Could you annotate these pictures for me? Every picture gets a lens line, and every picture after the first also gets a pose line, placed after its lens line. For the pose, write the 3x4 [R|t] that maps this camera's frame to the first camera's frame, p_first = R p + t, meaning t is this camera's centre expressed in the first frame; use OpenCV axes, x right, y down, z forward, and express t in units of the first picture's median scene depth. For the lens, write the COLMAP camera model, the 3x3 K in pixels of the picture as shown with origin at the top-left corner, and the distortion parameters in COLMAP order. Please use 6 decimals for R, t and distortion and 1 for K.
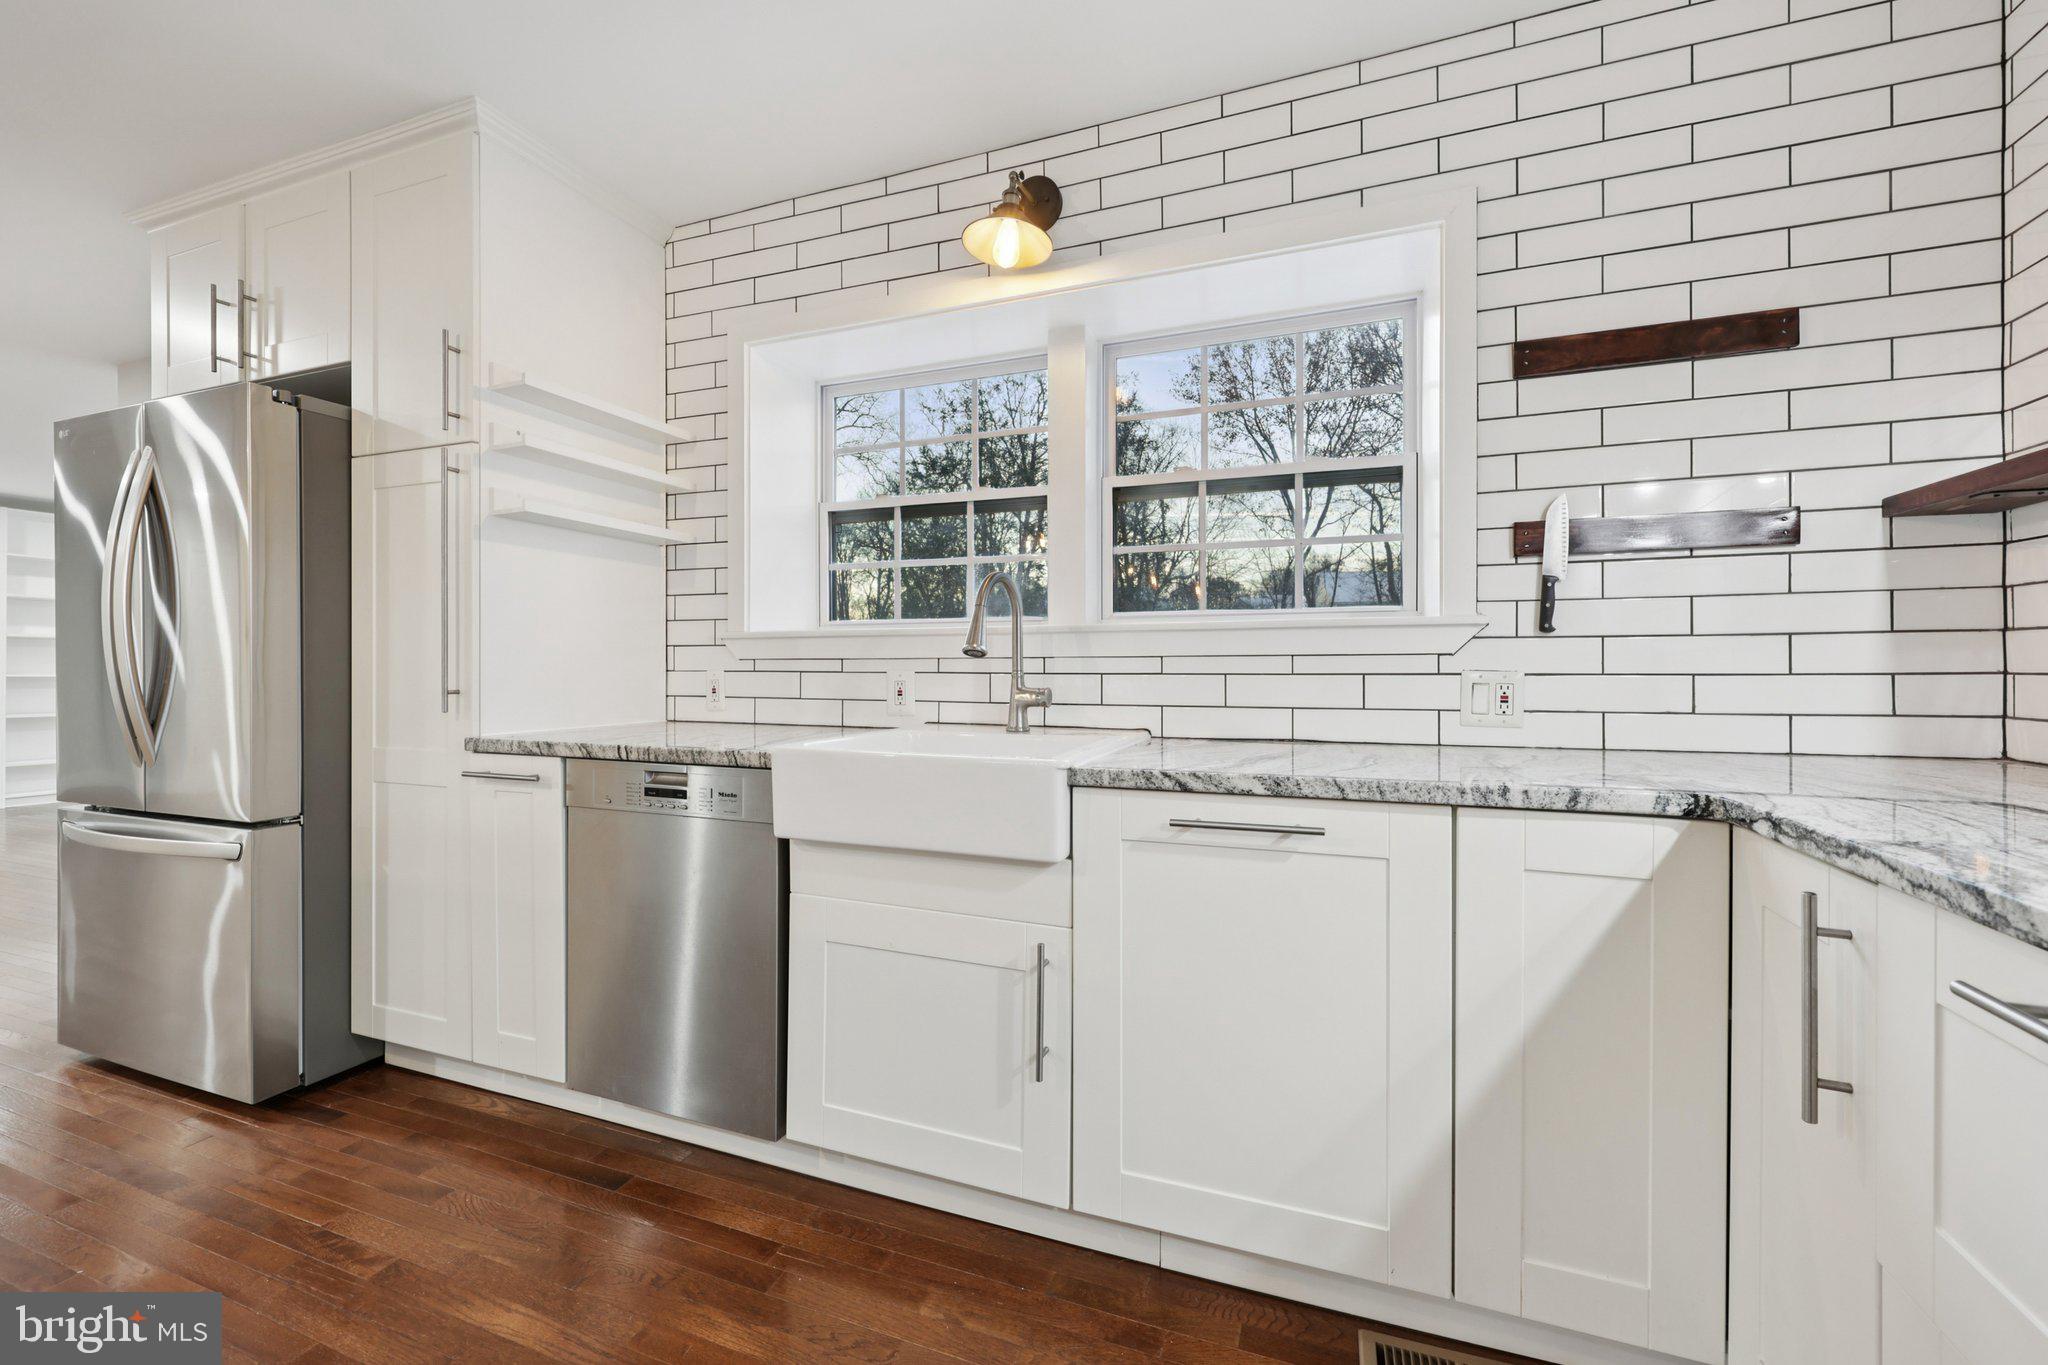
lens RADIAL K [[826.4, 0, 1031.9], [0, 826.4, 669.4], [0, 0, 1]] dist [0.002695, -0.000896]
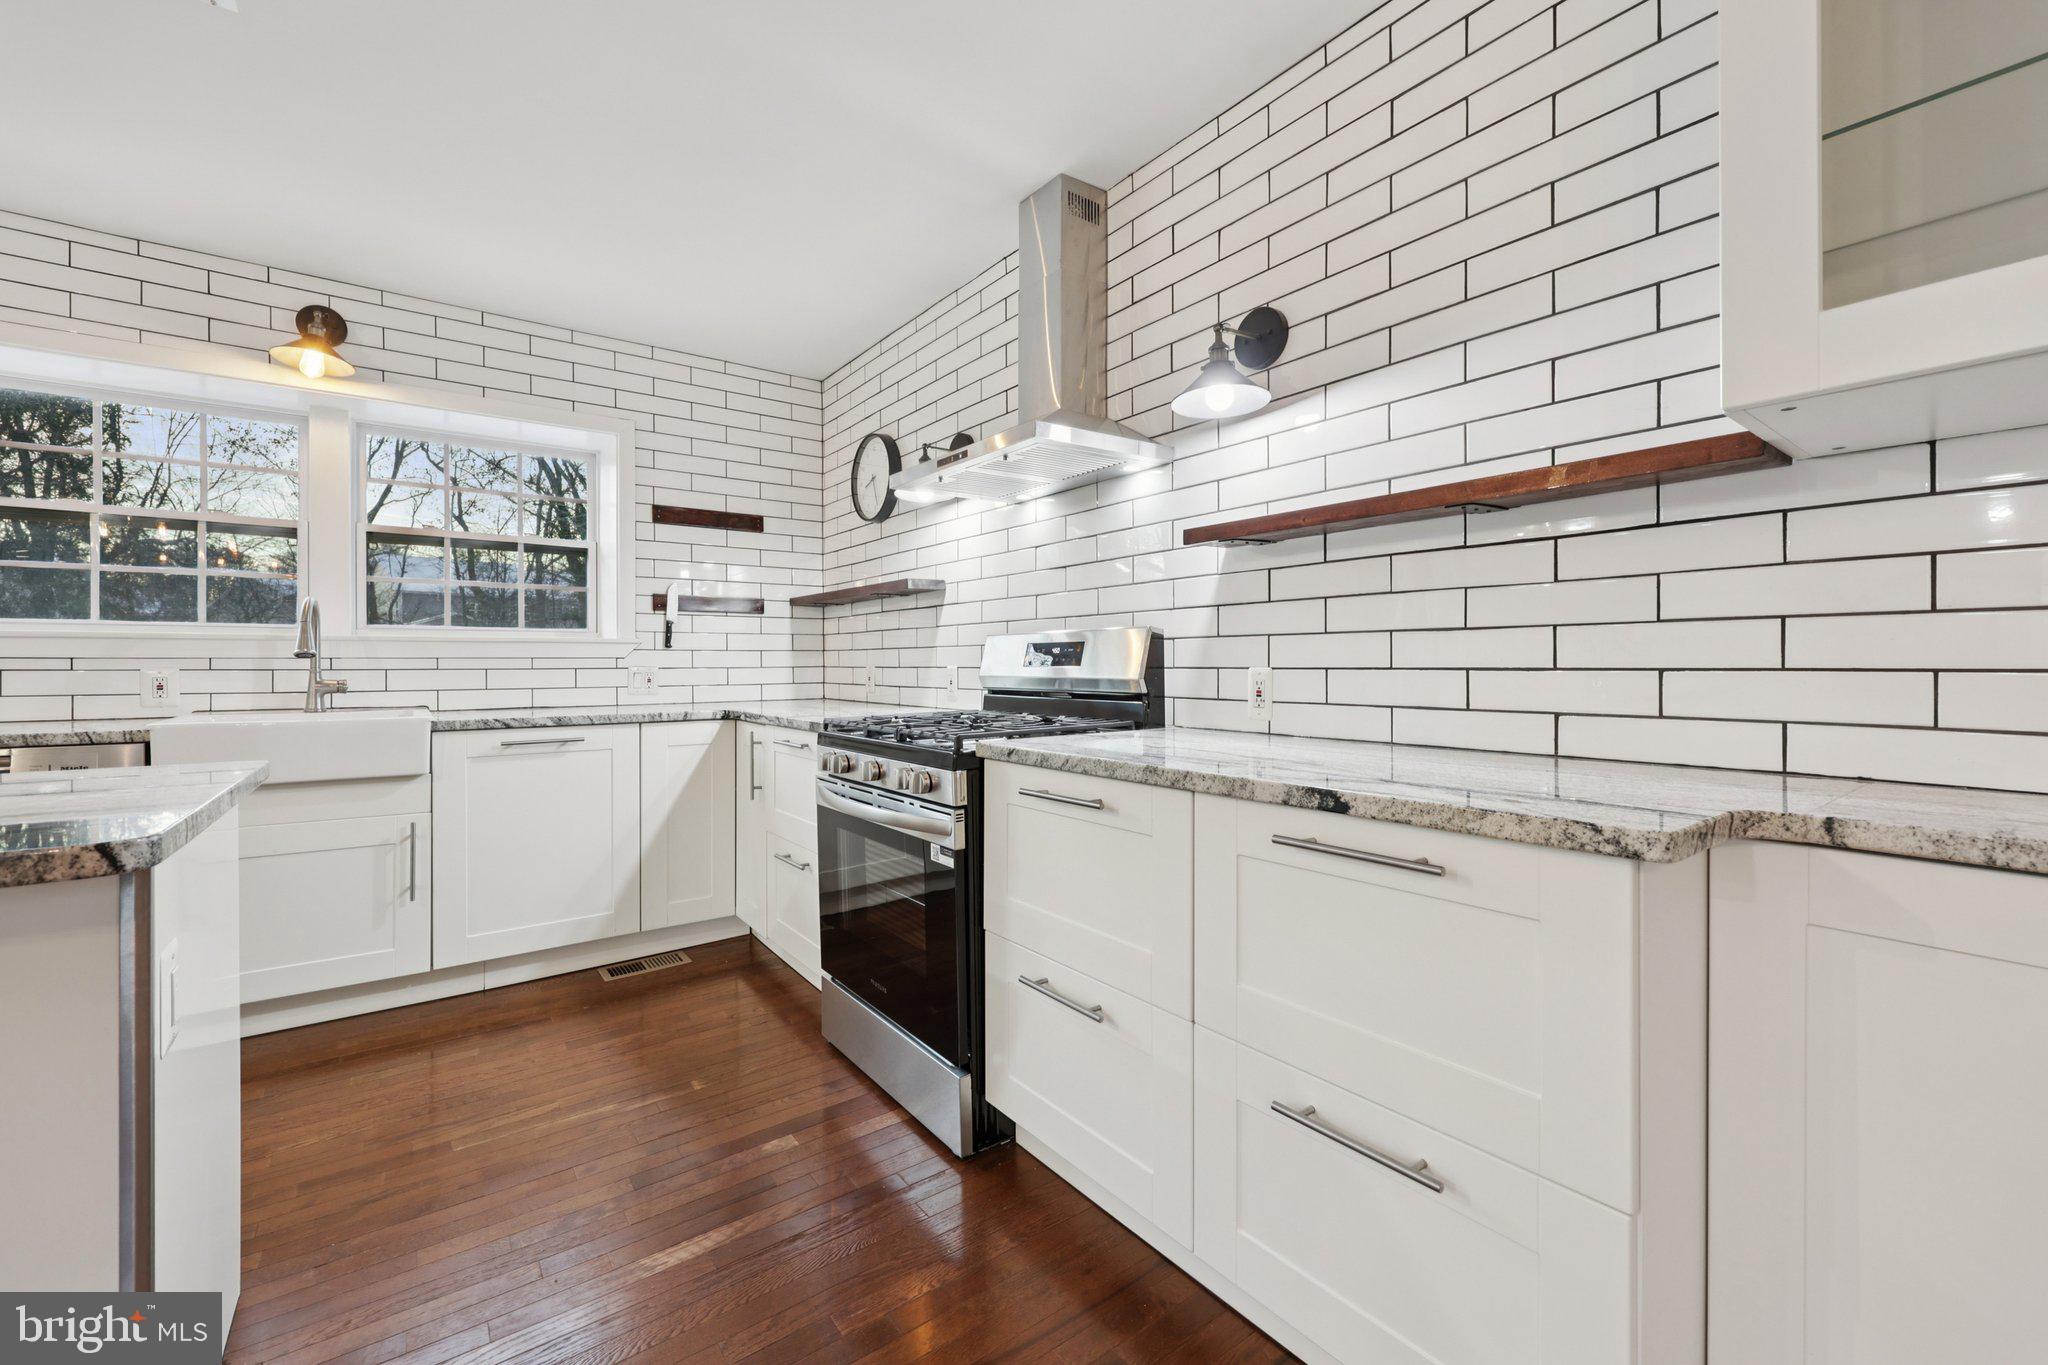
lens RADIAL K [[826.4, 0, 1030.0], [0, 826.4, 665.4], [0, 0, 1]] dist [0.002695, -0.000896]
pose [[0.533868, -0.001816, 0.845566, -0.660174], [0.004038, 0.999992, -0.000402, 0.003322], [-0.845558, 0.003629, 0.533871, -0.891188]]
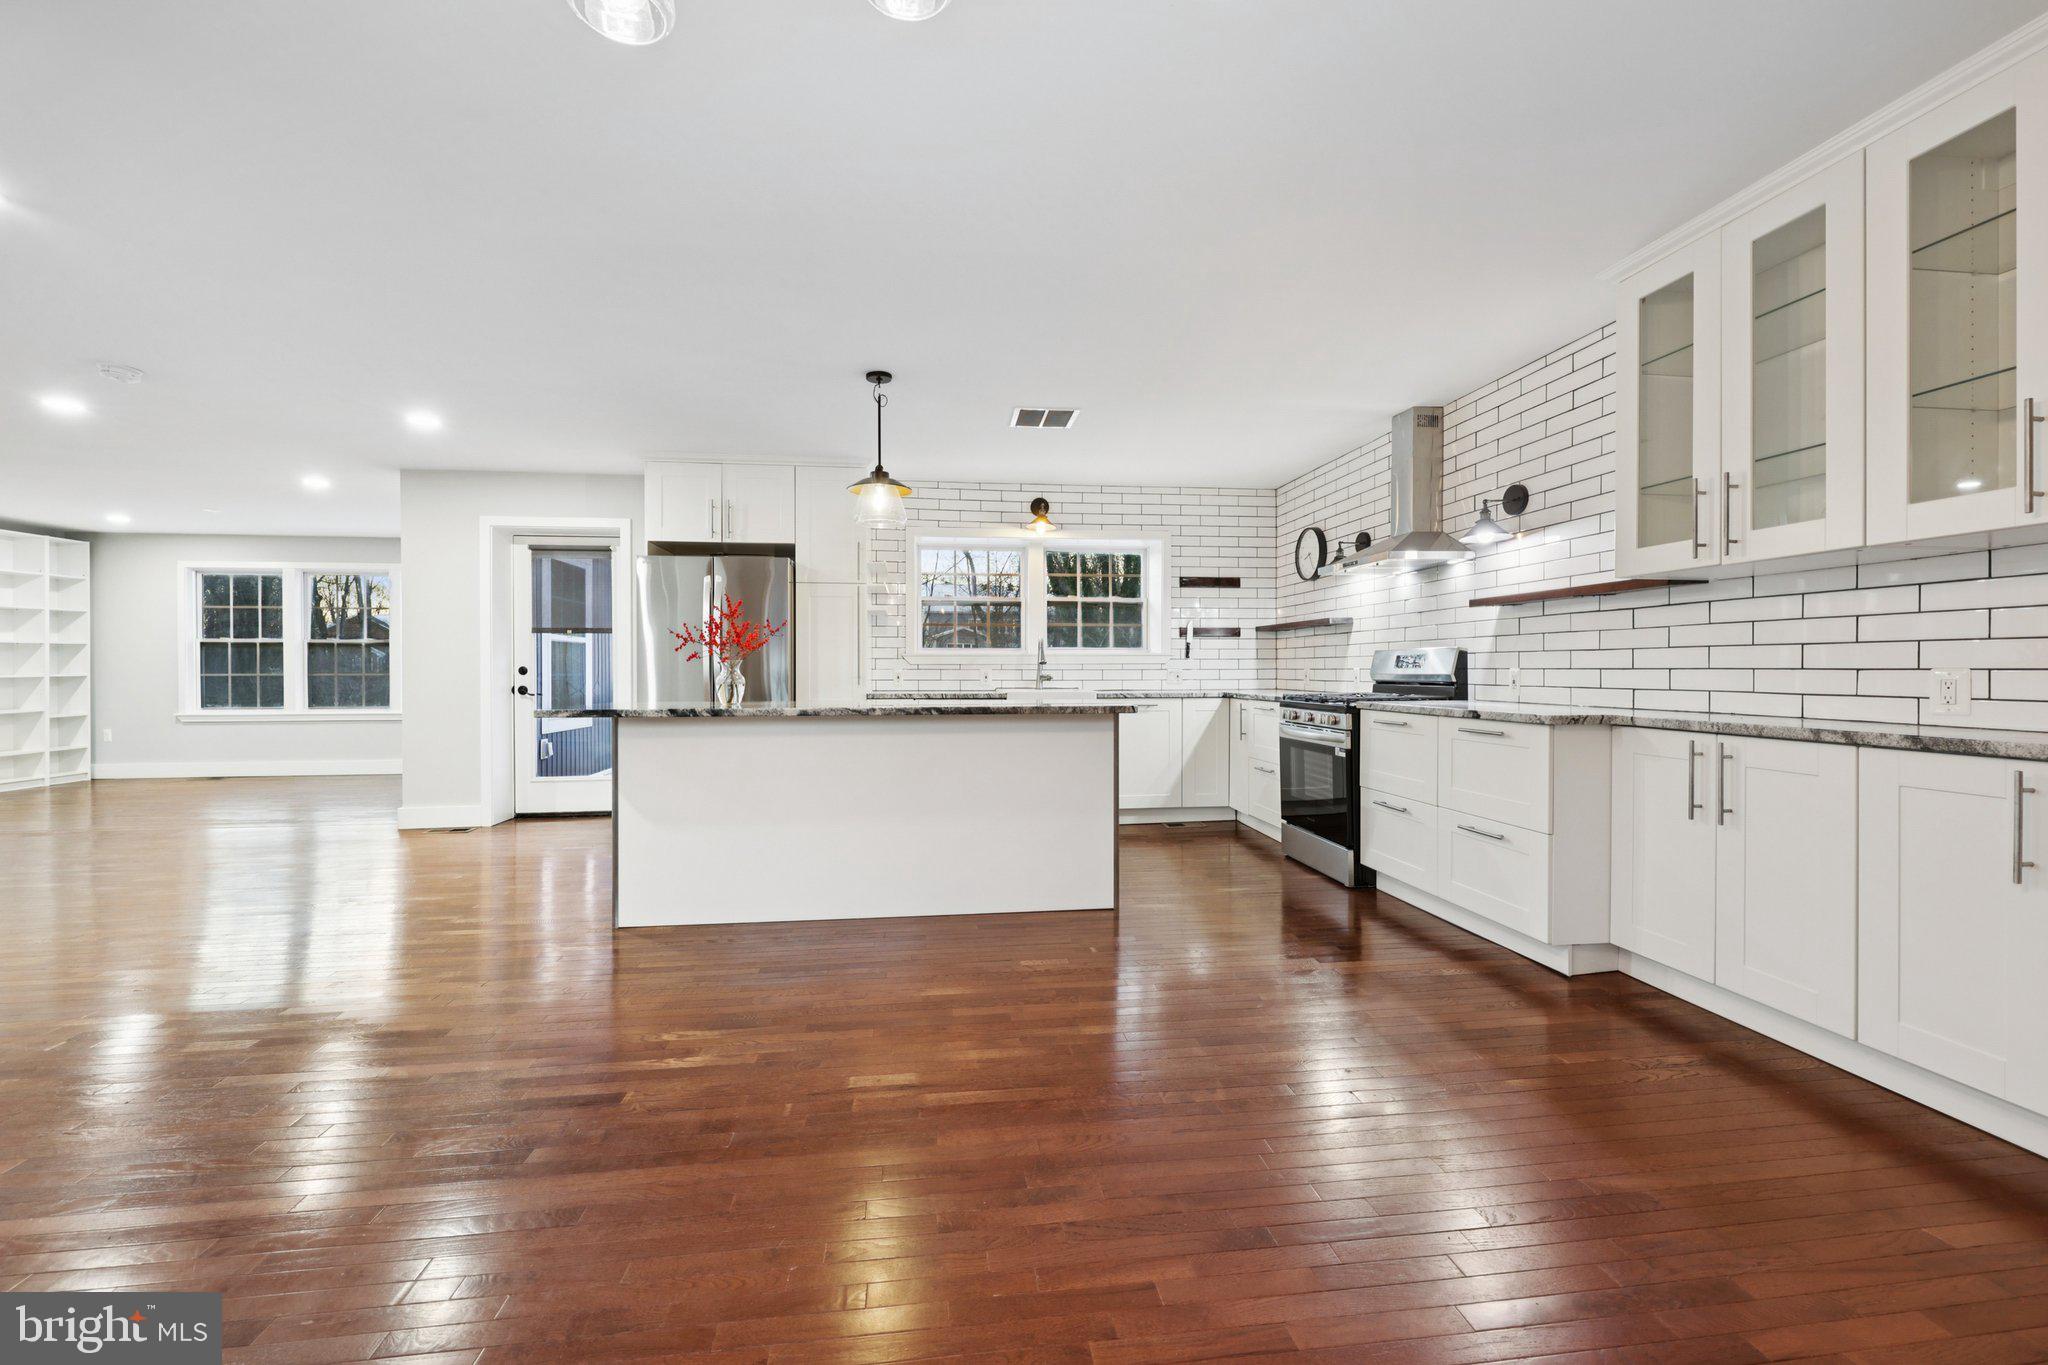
lens RADIAL K [[826.4, 0, 1030.3], [0, 826.4, 675.1], [0, 0, 1]] dist [0.002695, -0.000896]
pose [[0.879798, -0.004270, 0.475329, -1.753828], [0.002267, 0.999986, 0.004788, 0.011295], [-0.475343, -0.003136, 0.879795, -1.910472]]
